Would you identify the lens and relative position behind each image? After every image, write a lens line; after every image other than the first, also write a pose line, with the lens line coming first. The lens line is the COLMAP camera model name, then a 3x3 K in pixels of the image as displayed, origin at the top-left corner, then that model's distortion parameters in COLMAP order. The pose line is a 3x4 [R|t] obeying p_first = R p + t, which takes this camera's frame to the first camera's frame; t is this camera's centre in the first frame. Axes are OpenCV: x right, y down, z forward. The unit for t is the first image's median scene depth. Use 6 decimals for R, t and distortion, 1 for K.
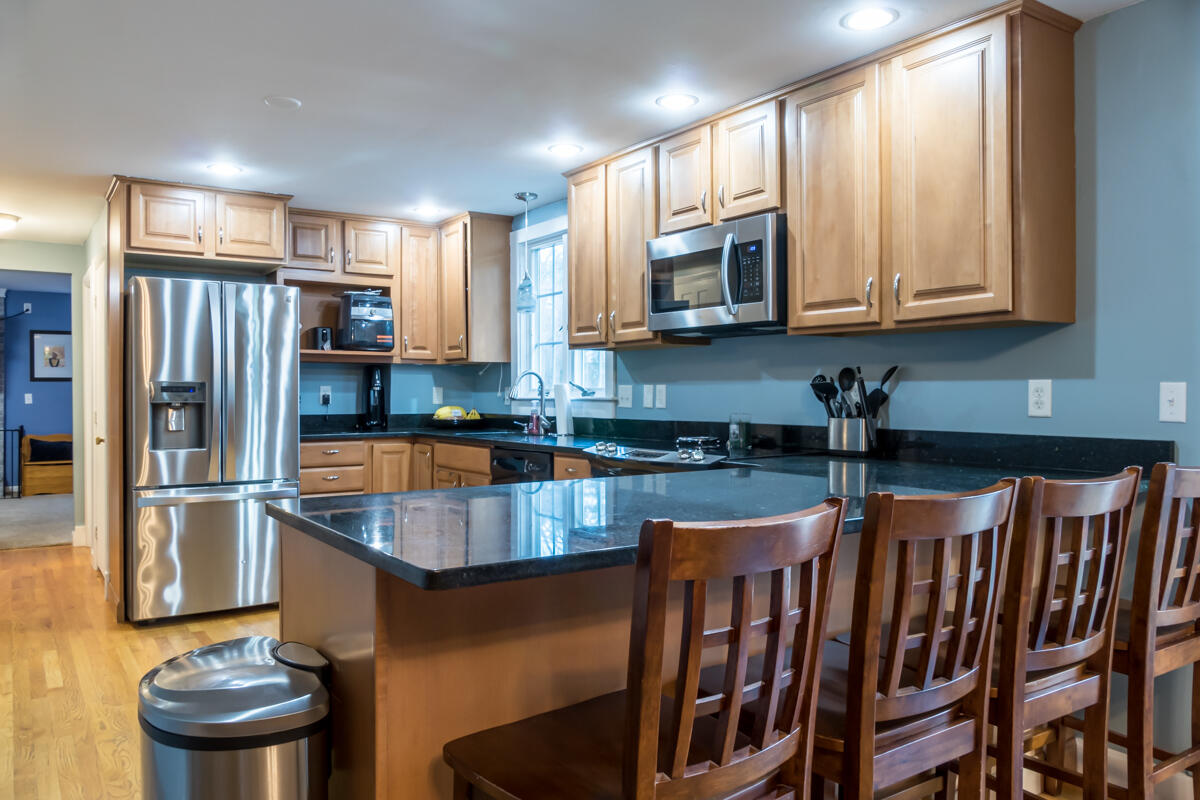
lens RADIAL K [[870.8, 0, 594.3], [0, 870.8, 403.9], [0, 0, 1]] dist [-0.034232, 0.019434]
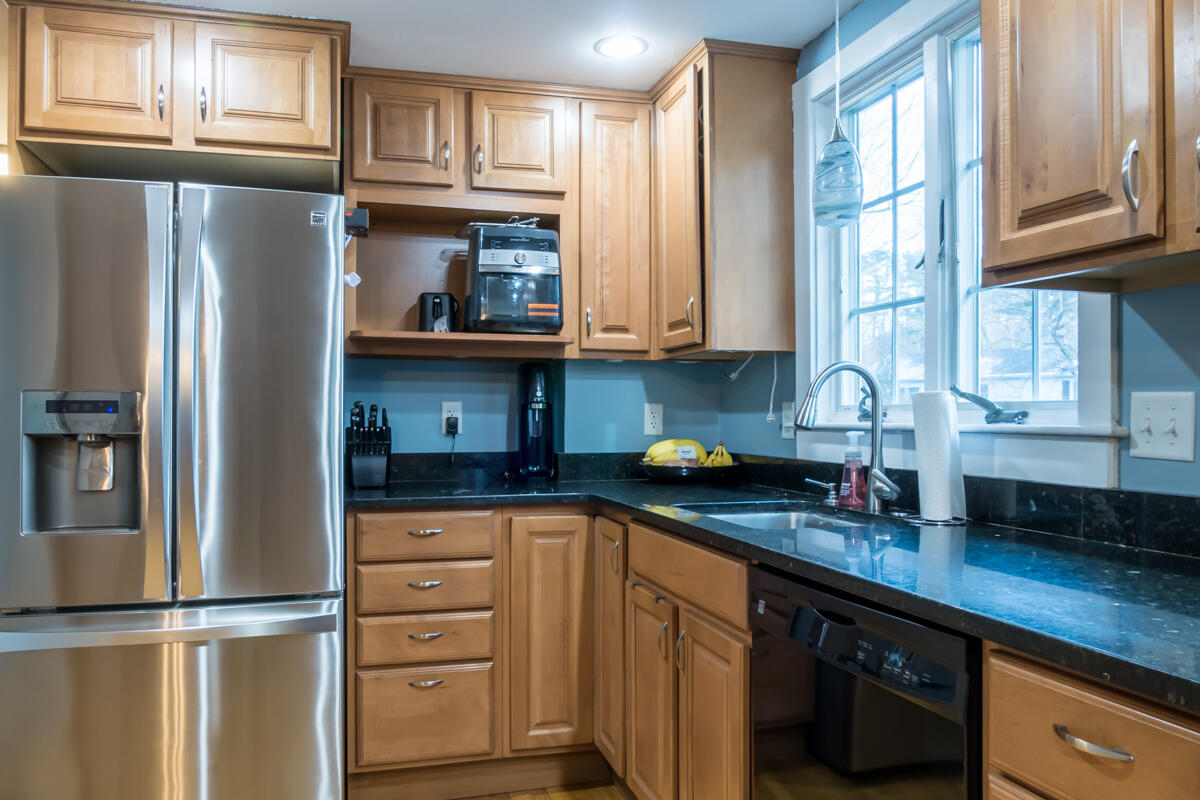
lens RADIAL K [[870.8, 0, 540.9], [0, 870.8, 411.3], [0, 0, 1]] dist [-0.034232, 0.019434]
pose [[0.934865, -0.001079, -0.355003, -0.072340], [-0.004319, 0.999887, -0.014413, -0.008525], [0.354978, 0.015007, 0.934754, 0.636873]]
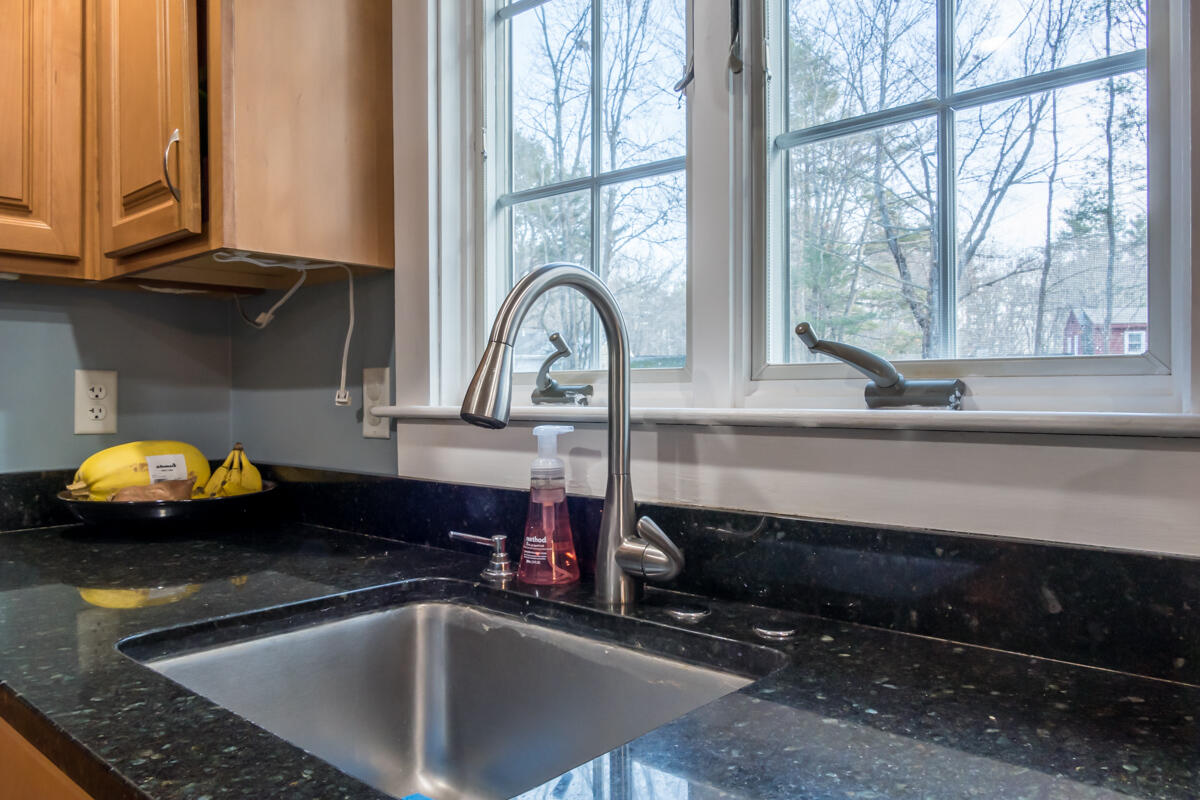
lens RADIAL K [[870.8, 0, 591.5], [0, 870.8, 401.3], [0, 0, 1]] dist [-0.034232, 0.019434]
pose [[0.968546, -0.004669, 0.248791, -0.131276], [0.005551, 0.999981, -0.002843, -0.010805], [-0.248773, 0.004134, 0.968553, 0.948281]]
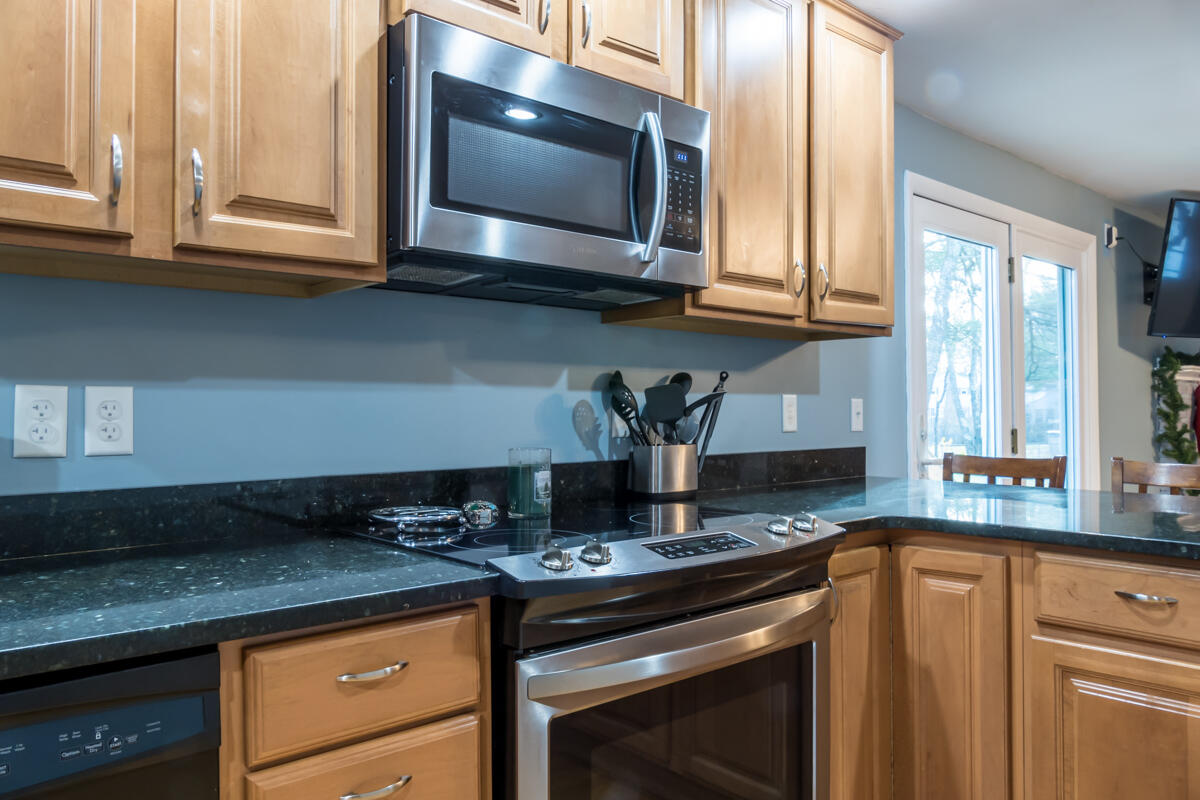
lens RADIAL K [[870.8, 0, 596.2], [0, 870.8, 400.8], [0, 0, 1]] dist [-0.034232, 0.019434]
pose [[-0.123145, 0.010989, 0.992328, -0.282852], [0.017211, 0.999812, -0.008936, -0.009538], [-0.992239, 0.015979, -0.123311, 0.838996]]
